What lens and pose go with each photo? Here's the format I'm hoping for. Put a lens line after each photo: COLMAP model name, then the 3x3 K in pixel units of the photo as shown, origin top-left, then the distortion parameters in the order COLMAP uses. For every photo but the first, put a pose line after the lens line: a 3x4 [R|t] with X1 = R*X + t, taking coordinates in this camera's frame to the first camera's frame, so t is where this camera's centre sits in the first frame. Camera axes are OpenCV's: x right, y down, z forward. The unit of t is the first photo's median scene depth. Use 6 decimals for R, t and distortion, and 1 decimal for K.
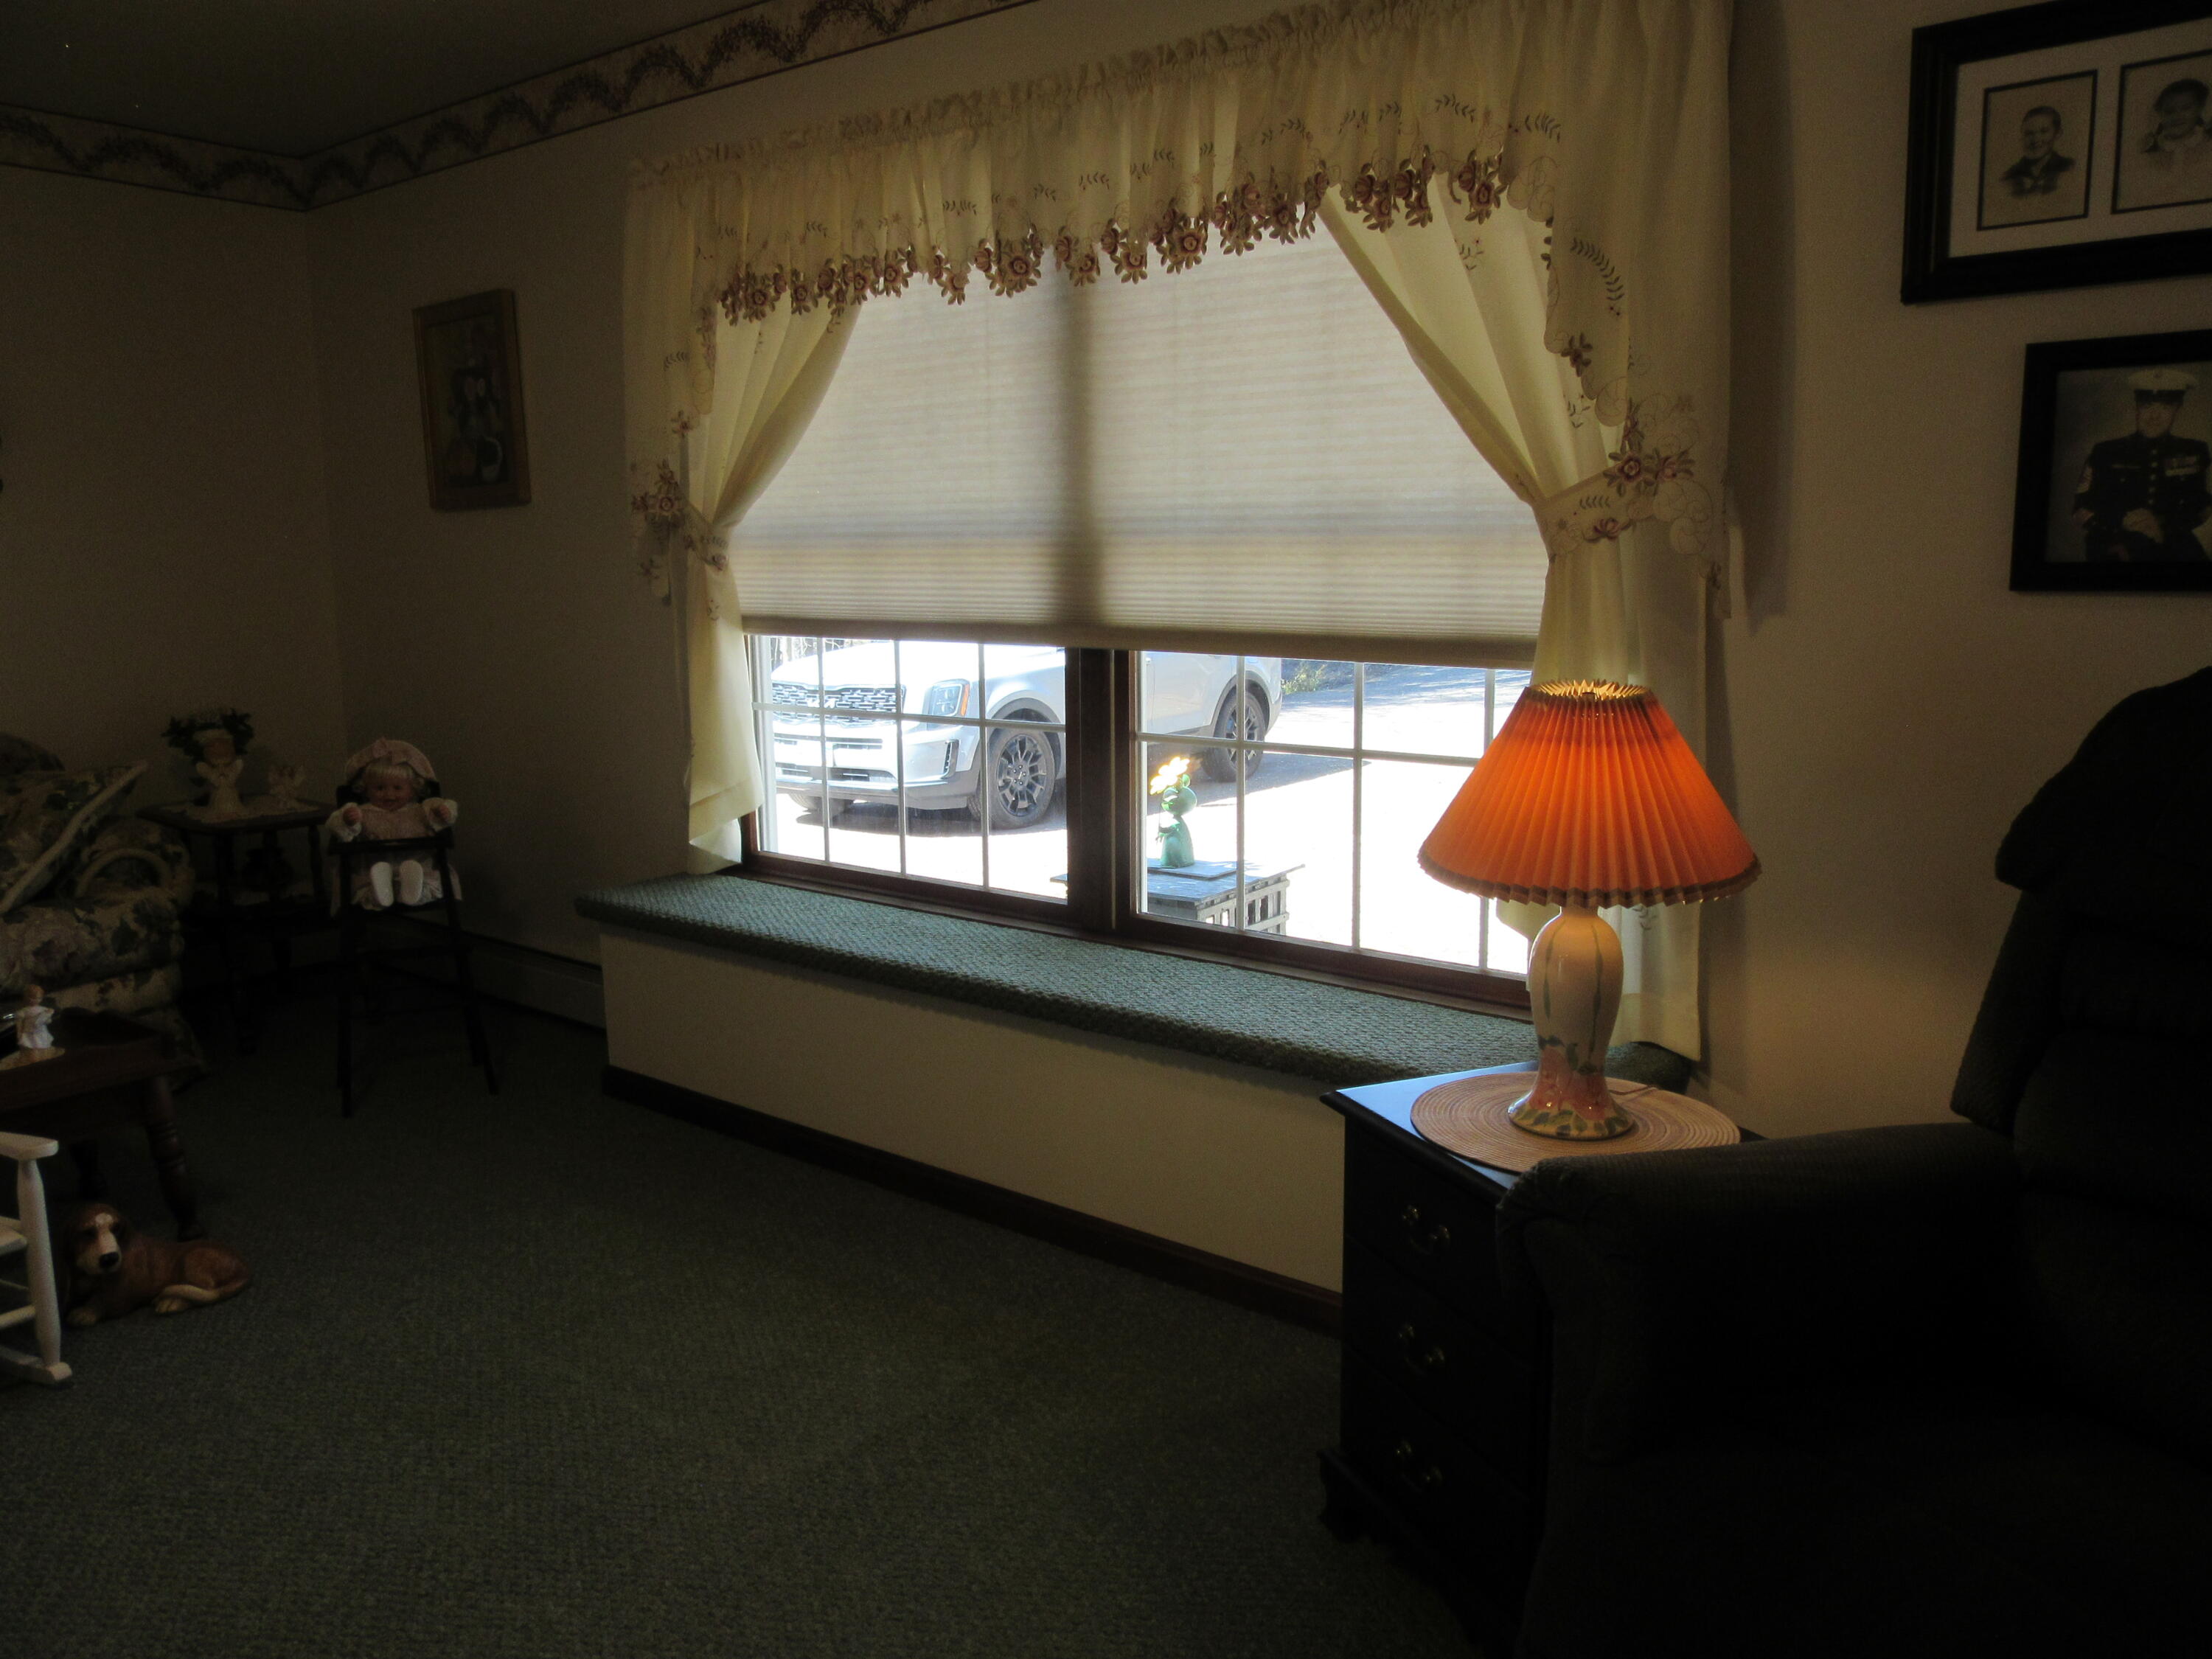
lens RADIAL K [[1662.8, 0, 1103.5], [0, 1662.8, 823.8], [0, 0, 1]] dist [-0.029739, 0.025362]
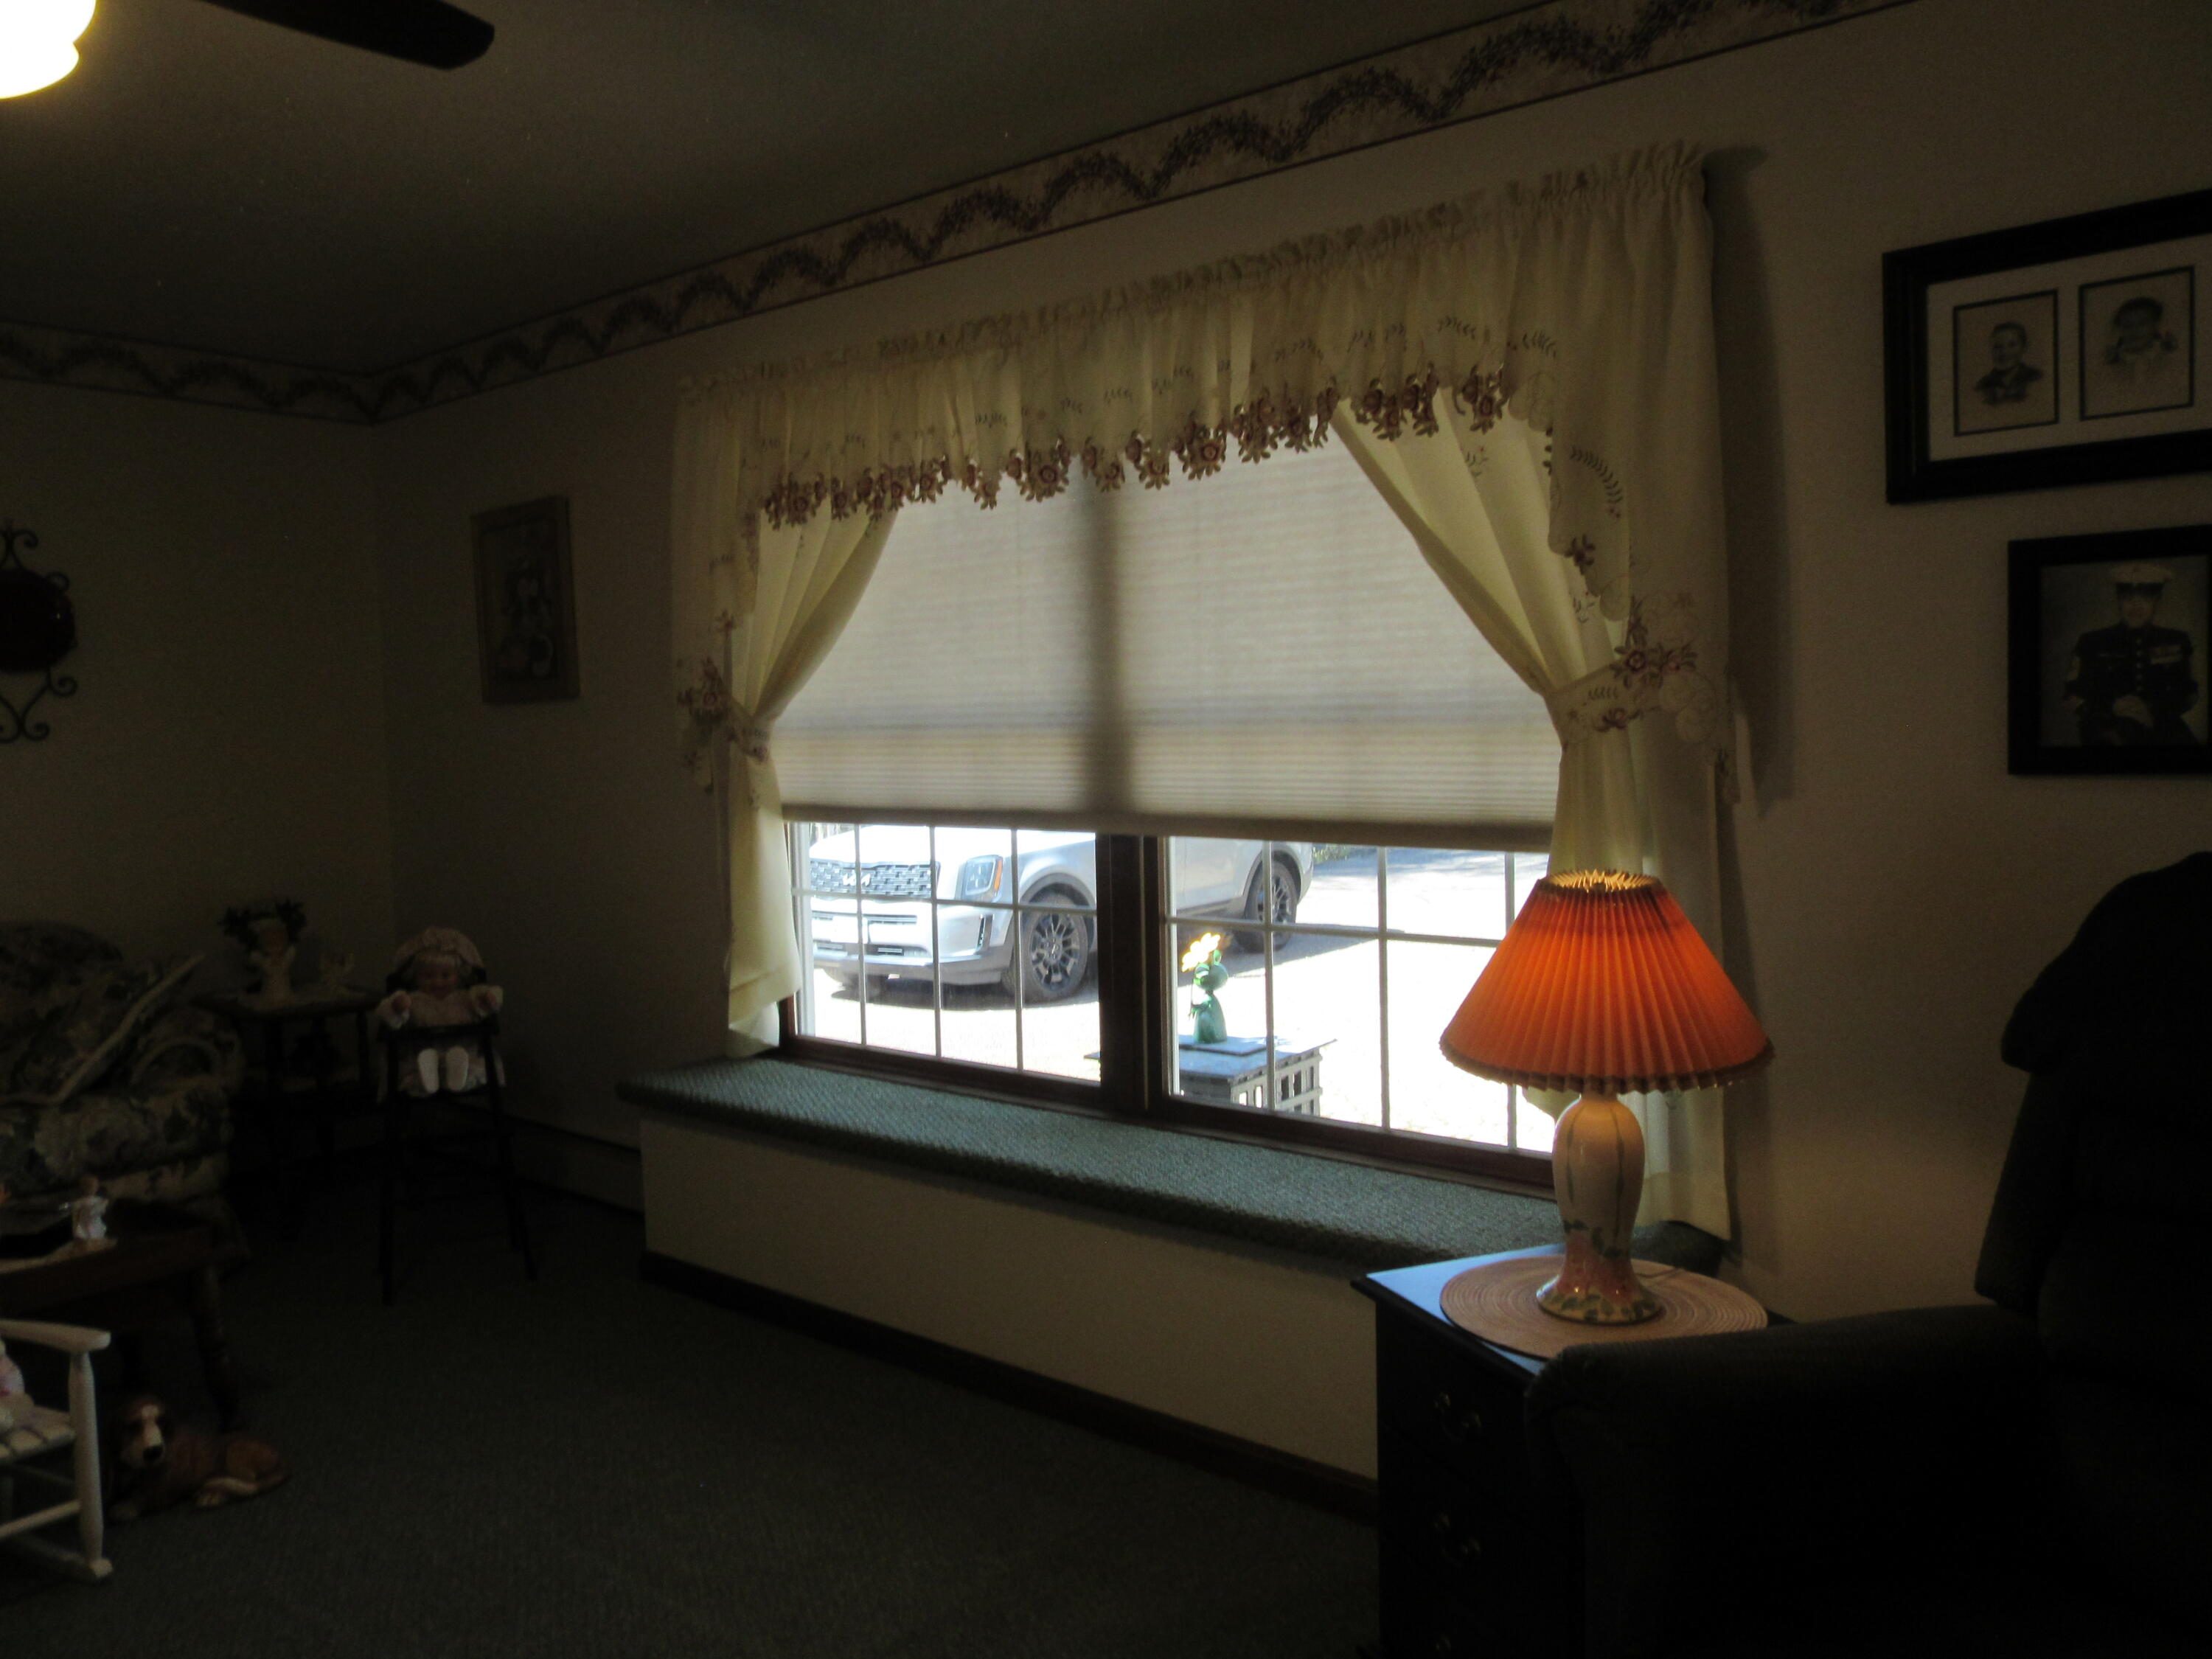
lens RADIAL K [[1662.8, 0, 1102.8], [0, 1662.8, 824.2], [0, 0, 1]] dist [-0.029739, 0.025362]
pose [[0.999721, -0.013013, -0.019737, 0.001808], [0.010958, 0.994836, -0.100906, -0.008287], [0.020948, 0.100662, 0.994700, -0.024250]]
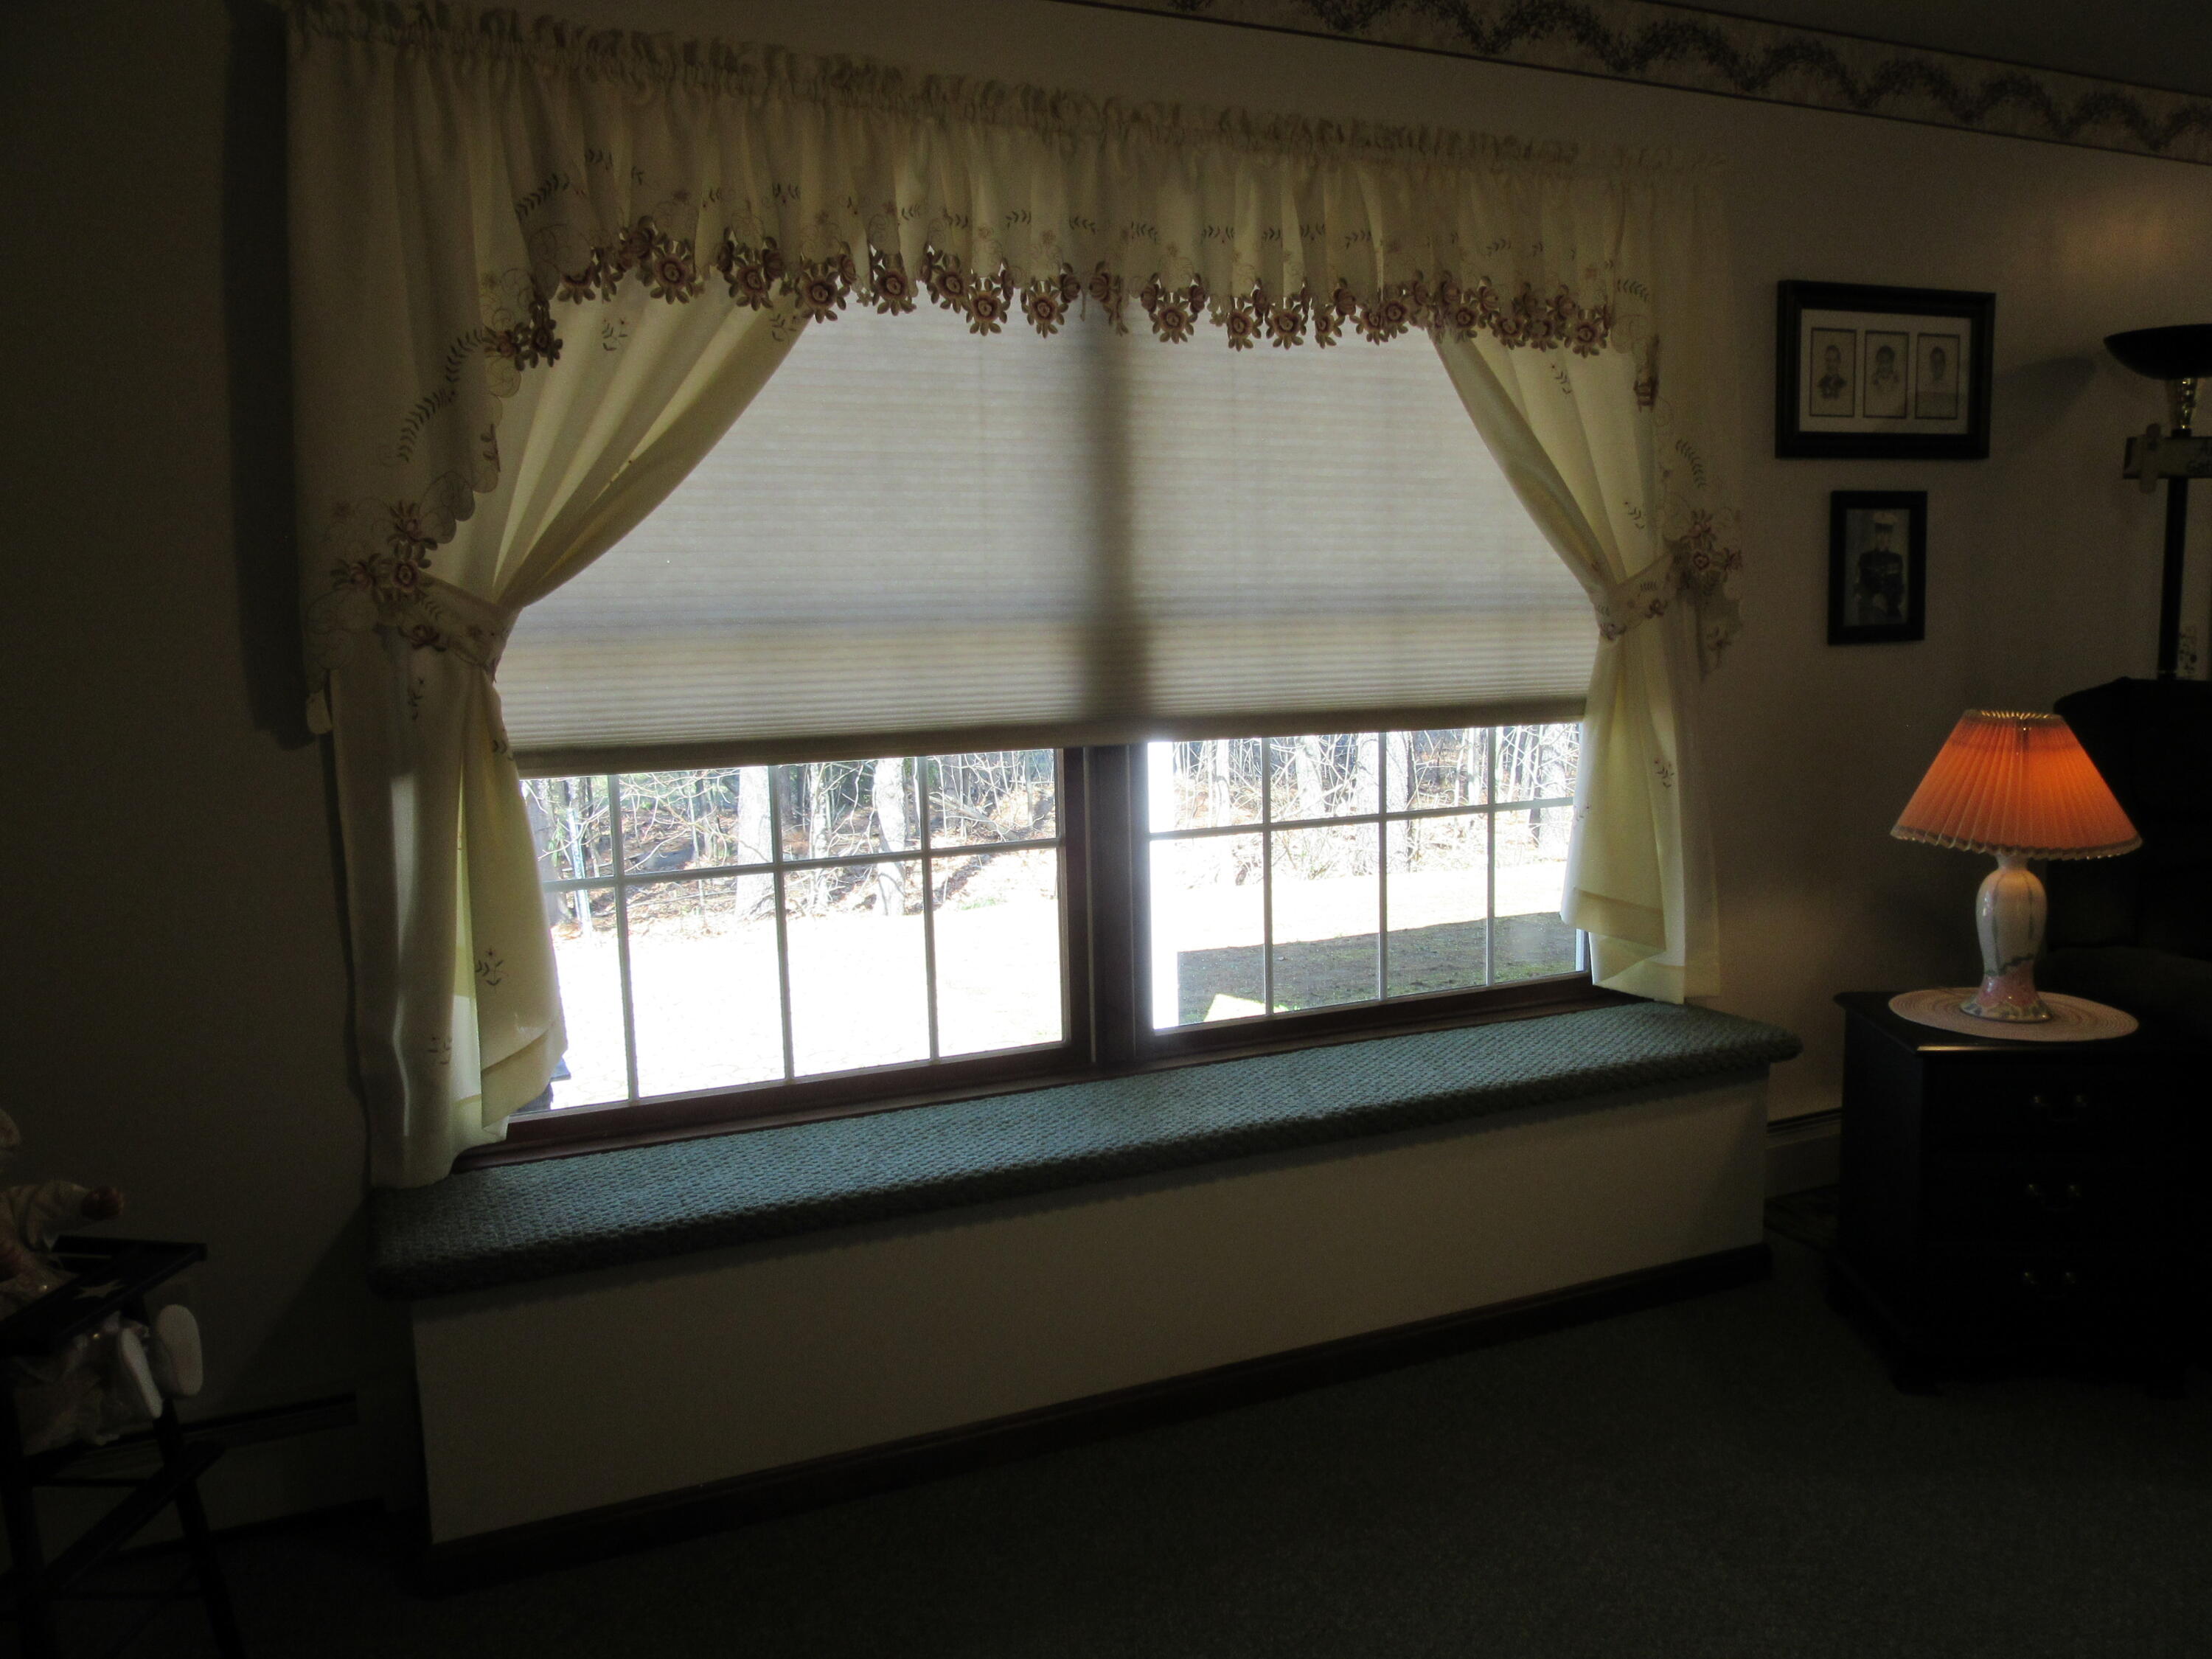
lens RADIAL K [[1662.8, 0, 1095.9], [0, 1662.8, 827.0], [0, 0, 1]] dist [-0.029739, 0.025362]
pose [[0.456199, -0.114916, 0.882427, -0.806538], [0.164023, 0.985495, 0.043542, -0.104129], [-0.874631, 0.124874, 0.468431, 0.607647]]
